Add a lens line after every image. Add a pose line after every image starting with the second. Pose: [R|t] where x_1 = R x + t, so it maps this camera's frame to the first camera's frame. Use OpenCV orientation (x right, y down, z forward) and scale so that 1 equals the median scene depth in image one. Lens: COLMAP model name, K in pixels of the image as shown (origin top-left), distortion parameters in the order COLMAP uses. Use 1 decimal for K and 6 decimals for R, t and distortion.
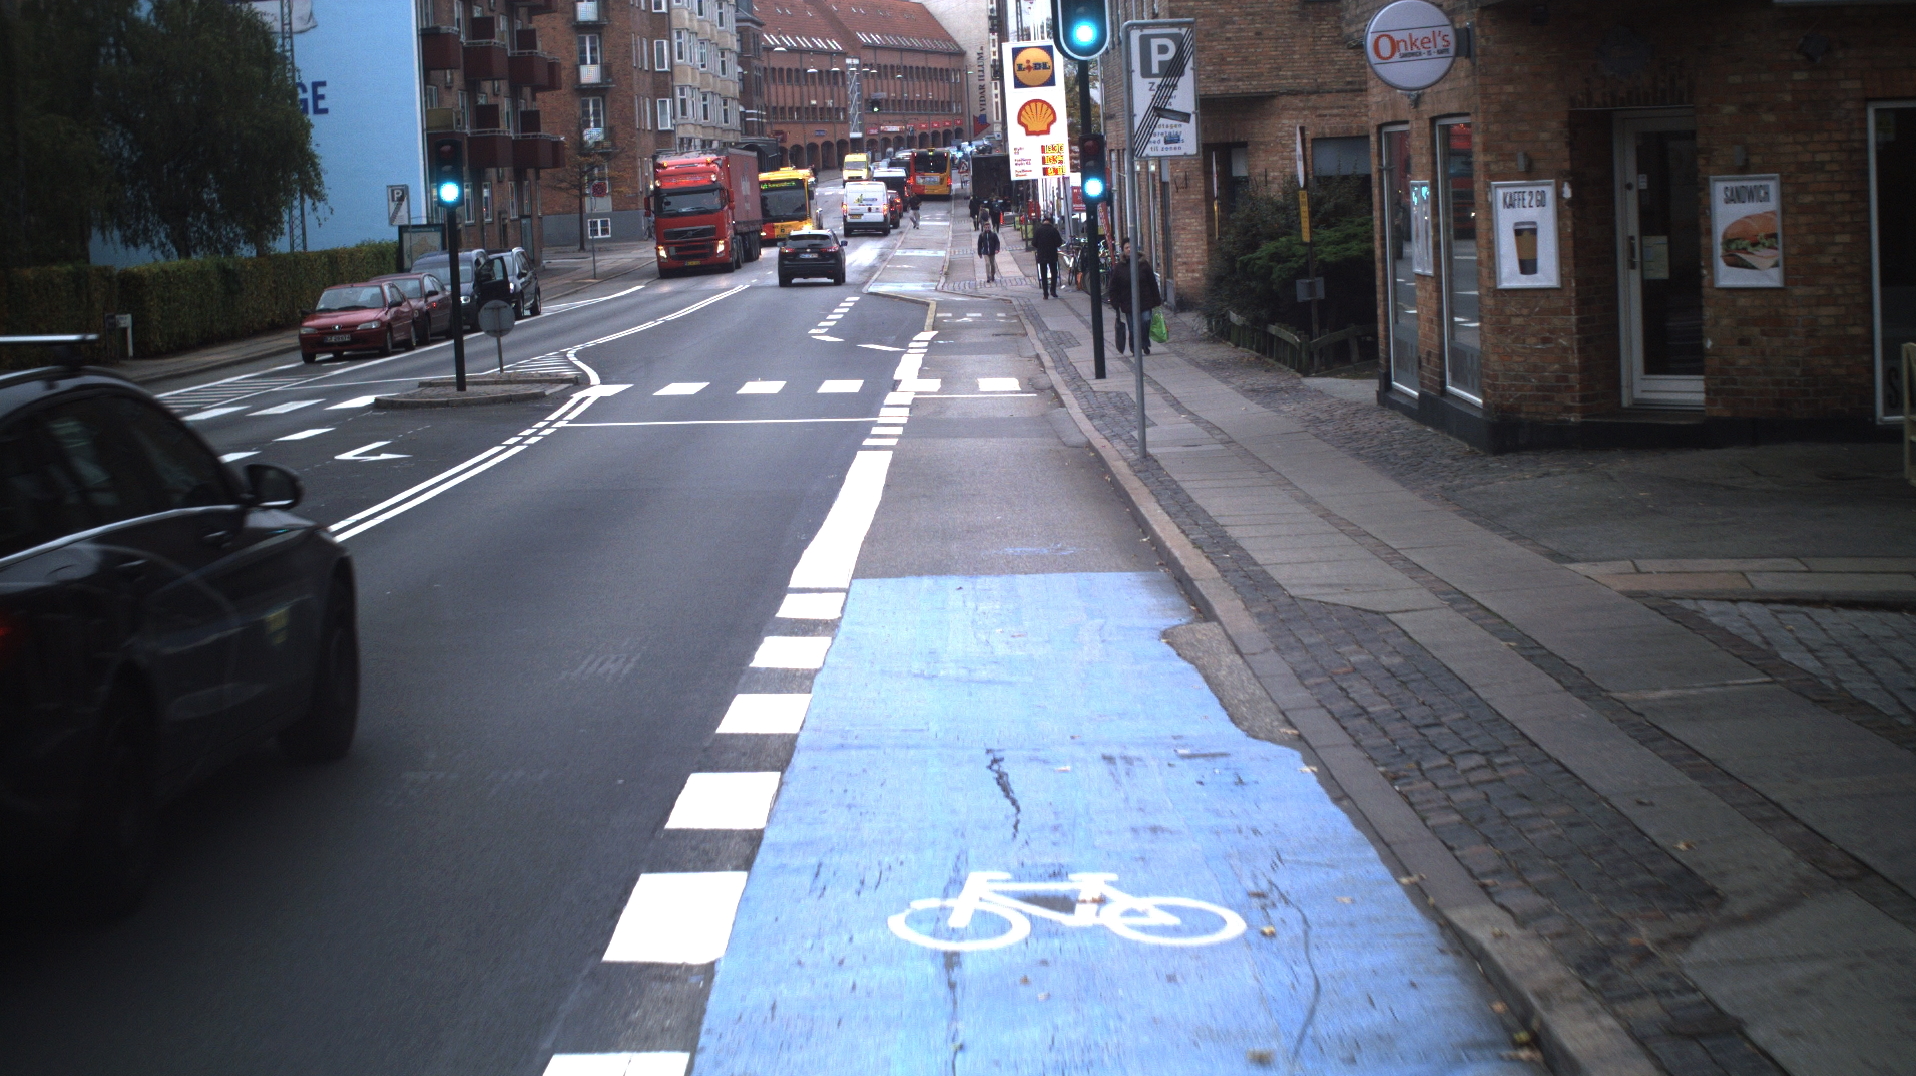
lens RADIAL K [[3562.9, 0, 958.0], [0, 3562.9, 538.0], [0, 0, 1]] dist [-0.293586, 0.433882]
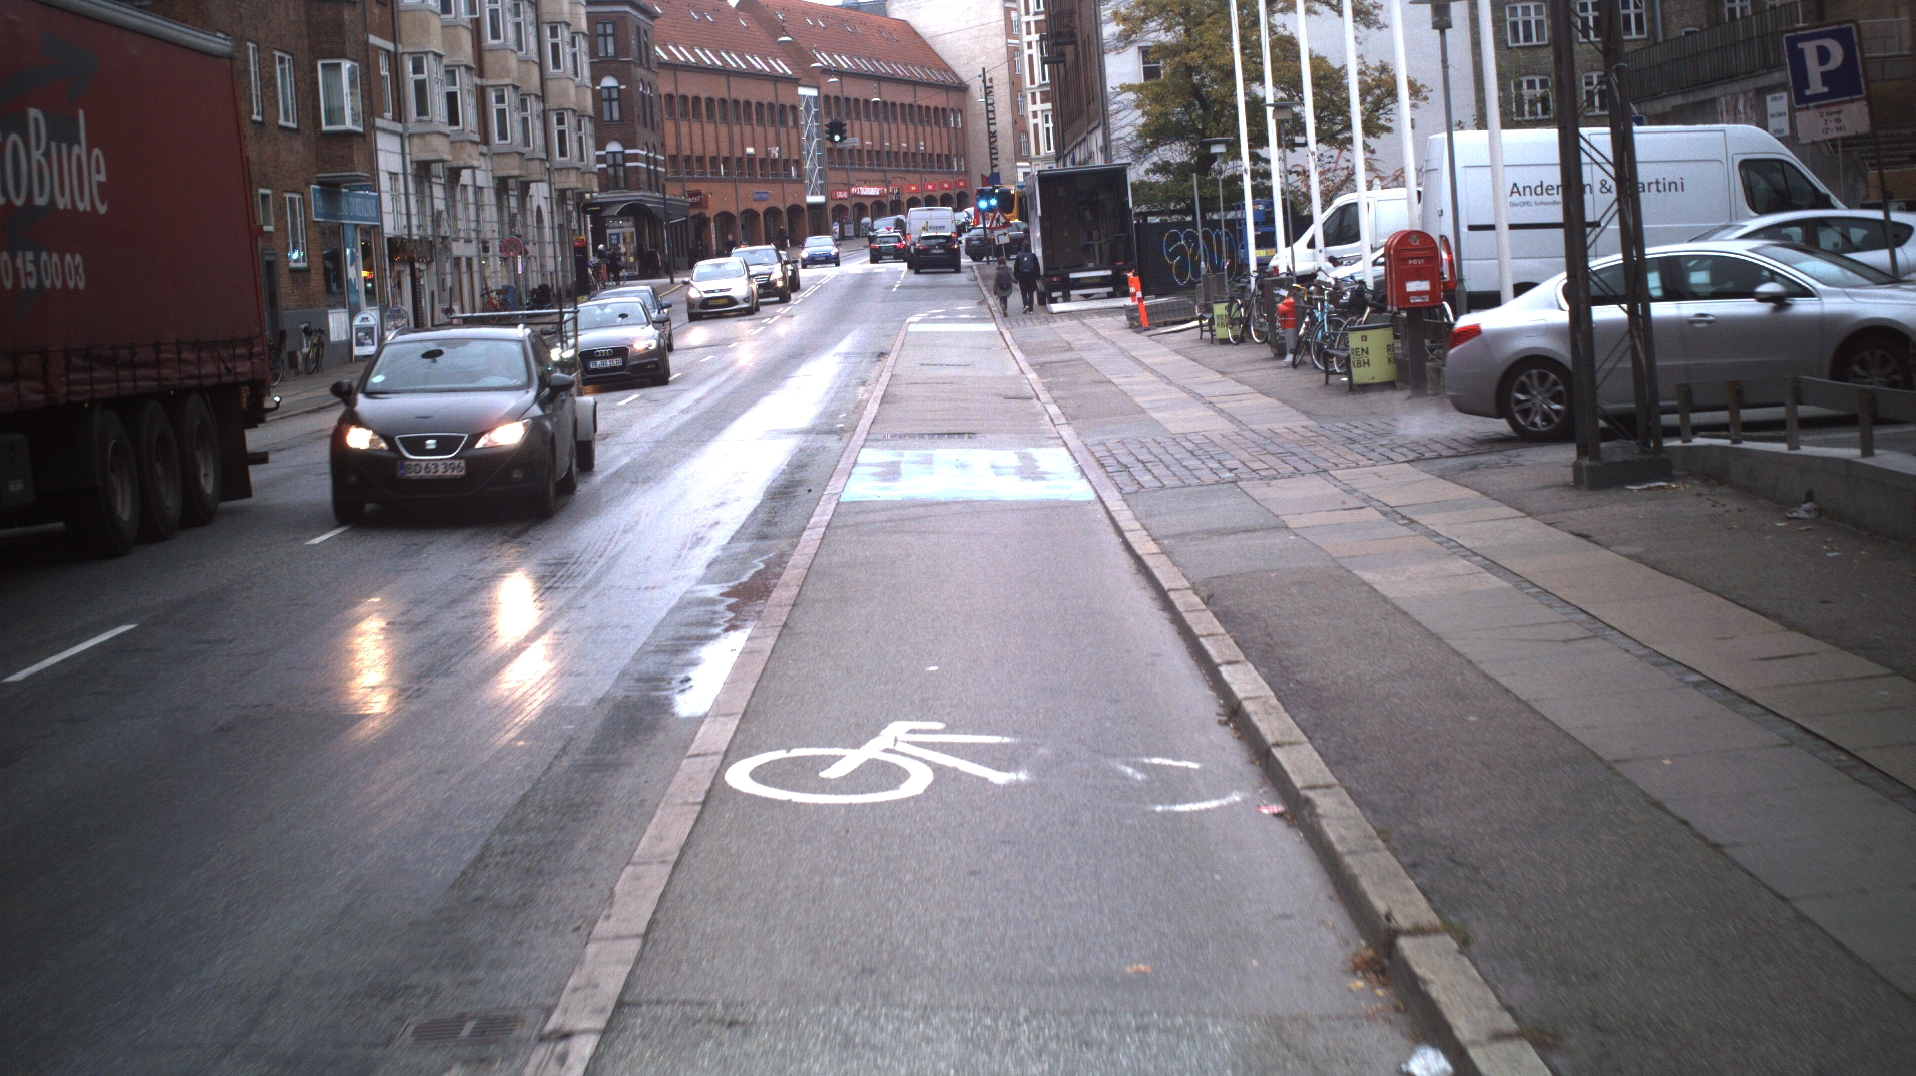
lens RADIAL K [[3562.9, 0, 958.0], [0, 3562.9, 538.0], [0, 0, 1]] dist [-0.293586, 0.433882]
pose [[0.999645, -0.026526, 0.002561, -0.013383], [0.026587, 0.999257, -0.027911, -0.079356], [-0.001819, 0.027969, 0.999607, 0.885952]]
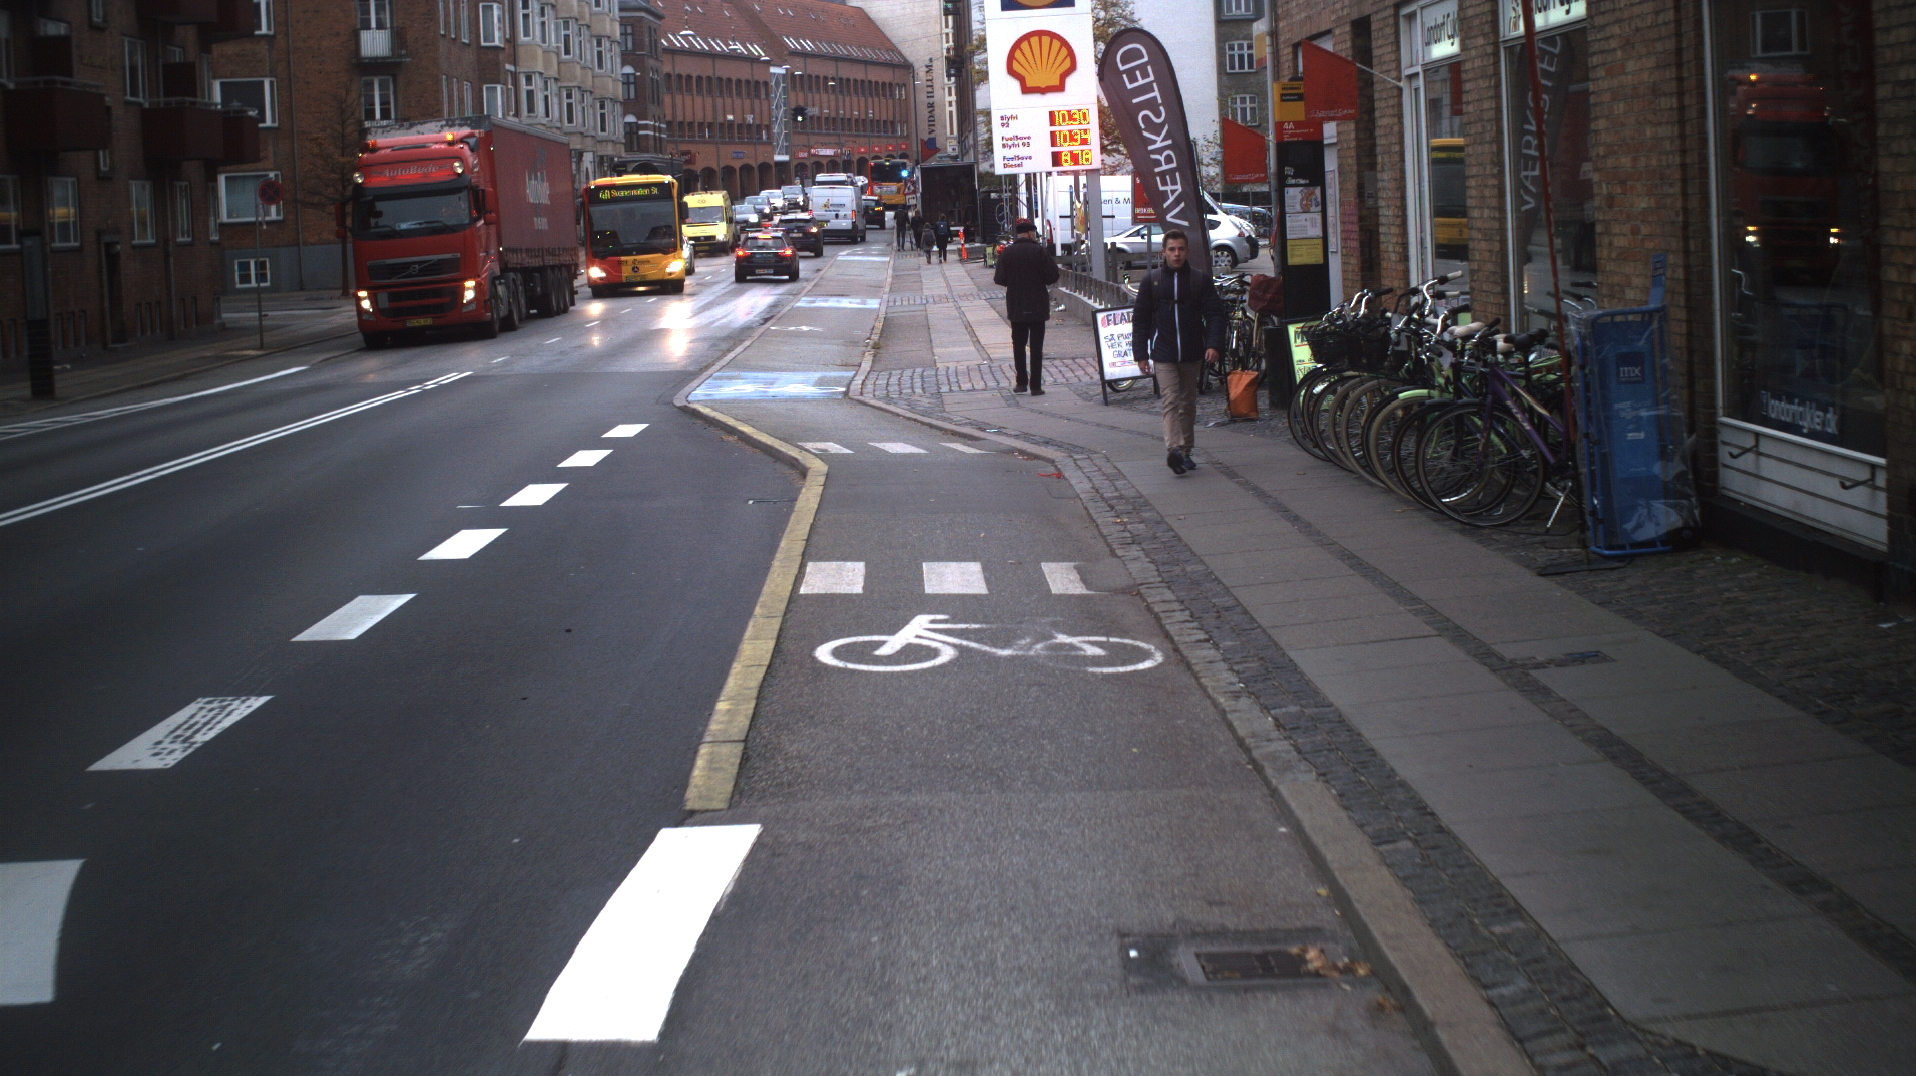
lens RADIAL K [[3562.9, 0, 958.0], [0, 3562.9, 538.0], [0, 0, 1]] dist [-0.293586, 0.433882]
pose [[0.999876, 0.002244, 0.015587, 0.000536], [-0.002055, 0.999924, -0.012147, -0.036868], [-0.015614, 0.012114, 0.999805, 0.443246]]
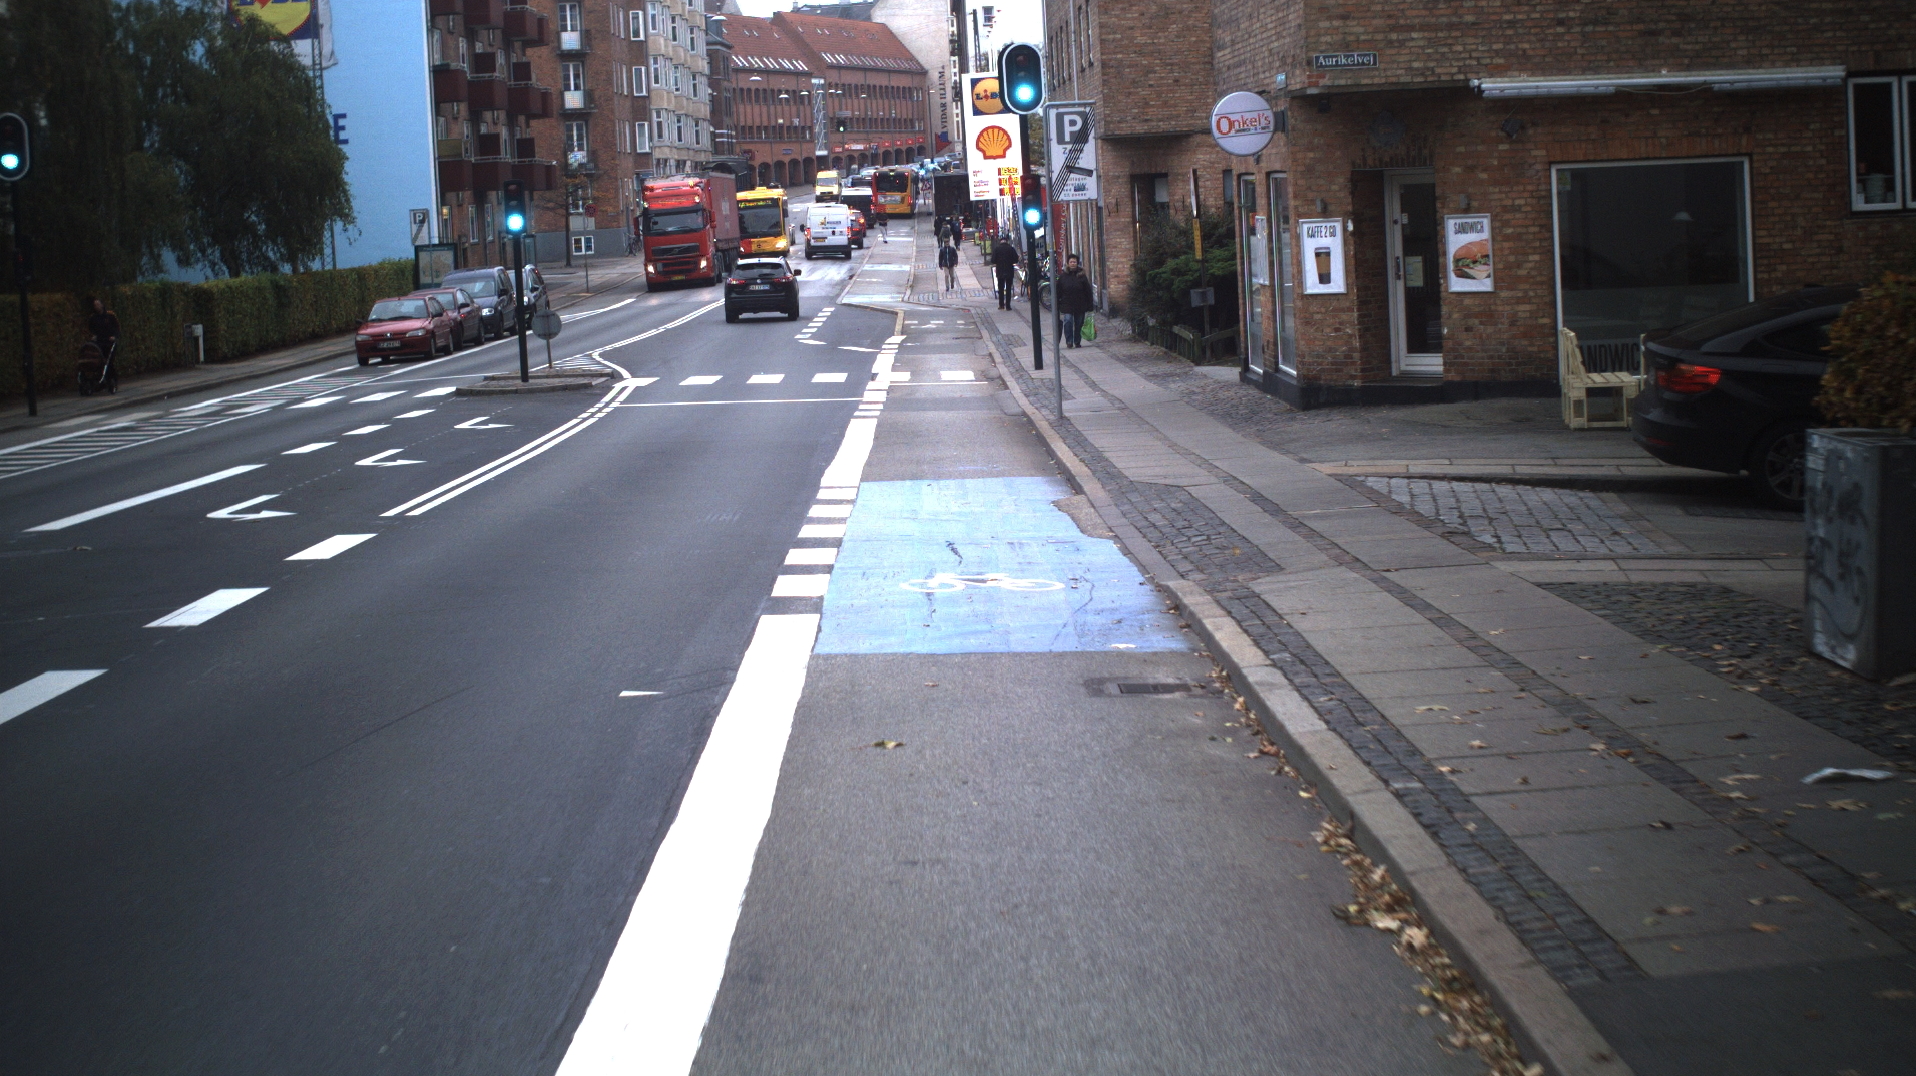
lens RADIAL K [[3562.9, 0, 958.0], [0, 3562.9, 538.0], [0, 0, 1]] dist [-0.293586, 0.433882]
pose [[0.999935, -0.005122, 0.010191, -0.000467], [0.005159, 0.999980, -0.003604, 0.006679], [-0.010173, 0.003656, 0.999942, -0.088855]]
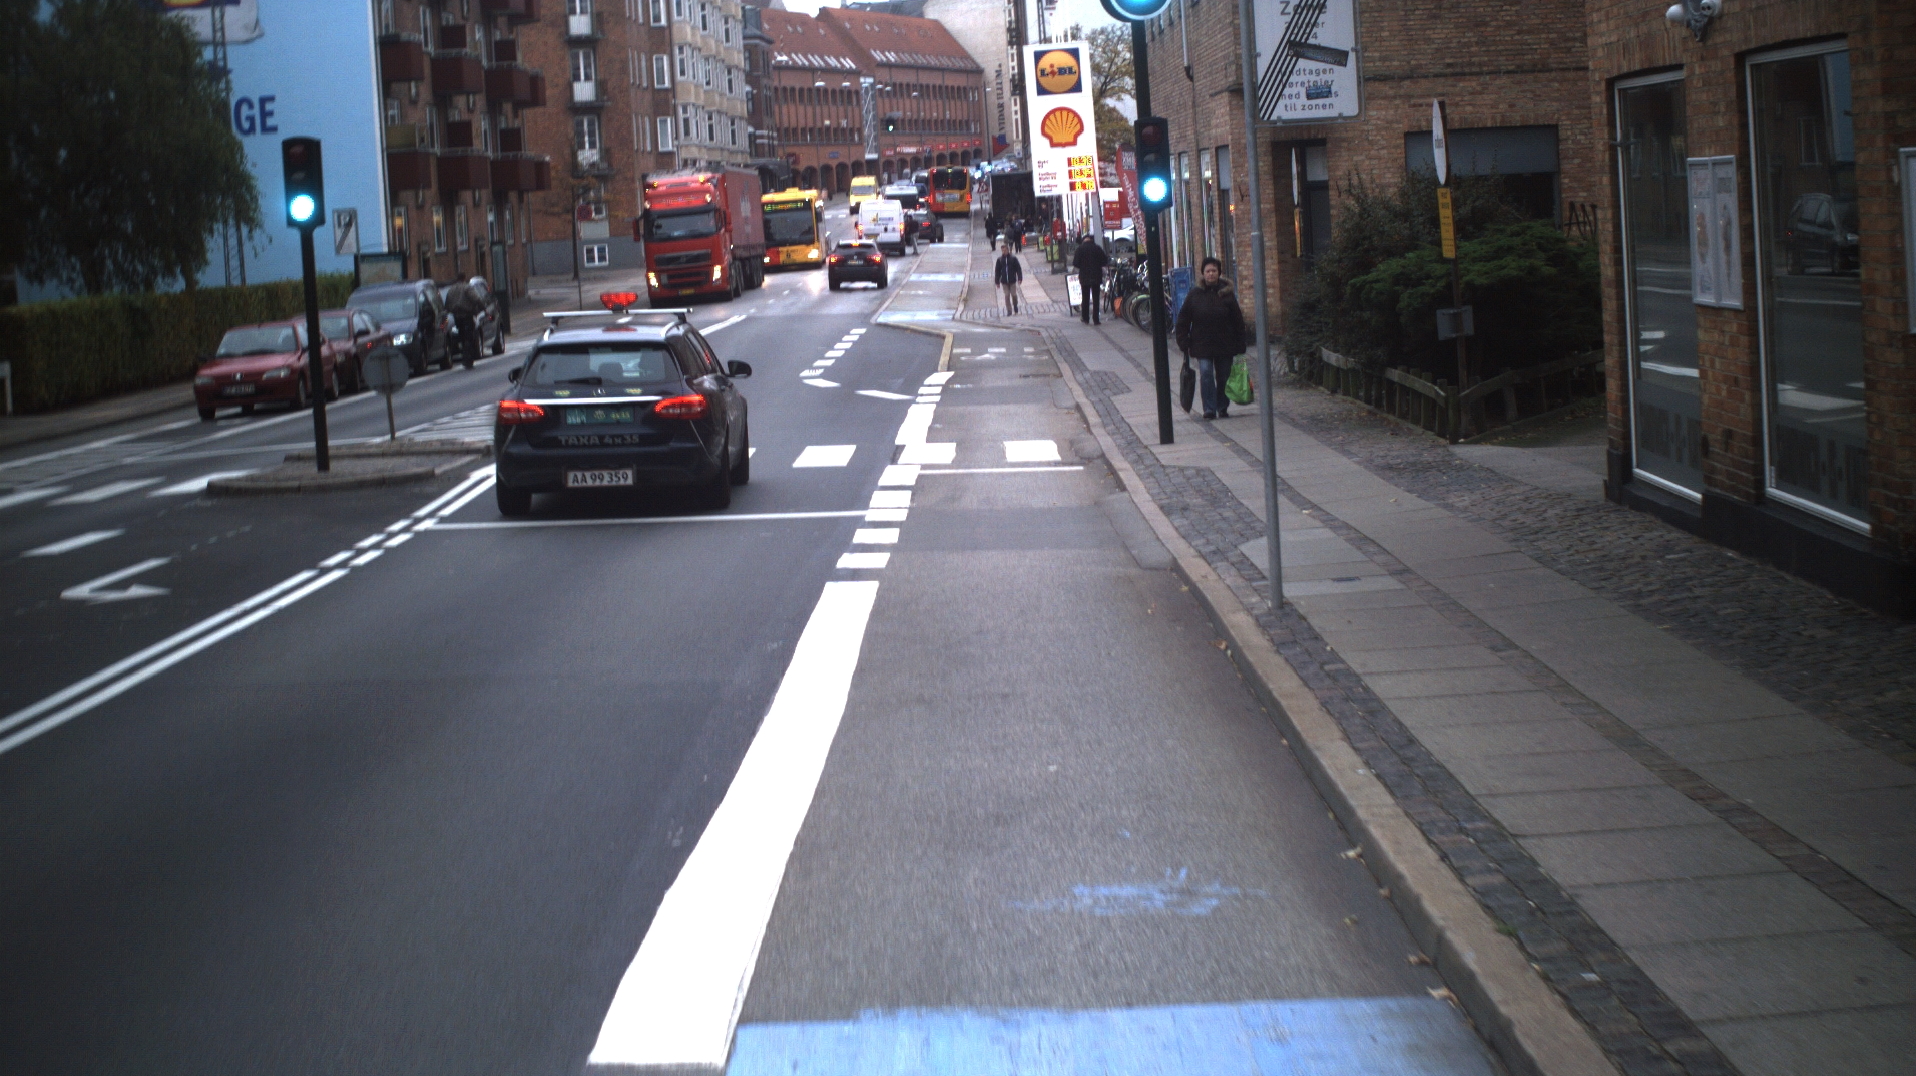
lens RADIAL K [[3562.9, 0, 958.0], [0, 3562.9, 538.0], [0, 0, 1]] dist [-0.293586, 0.433882]
pose [[0.999896, -0.012771, -0.006725, 0.000201], [0.012726, 0.999897, -0.006606, -0.007294], [0.006808, 0.006520, 0.999956, 0.088533]]
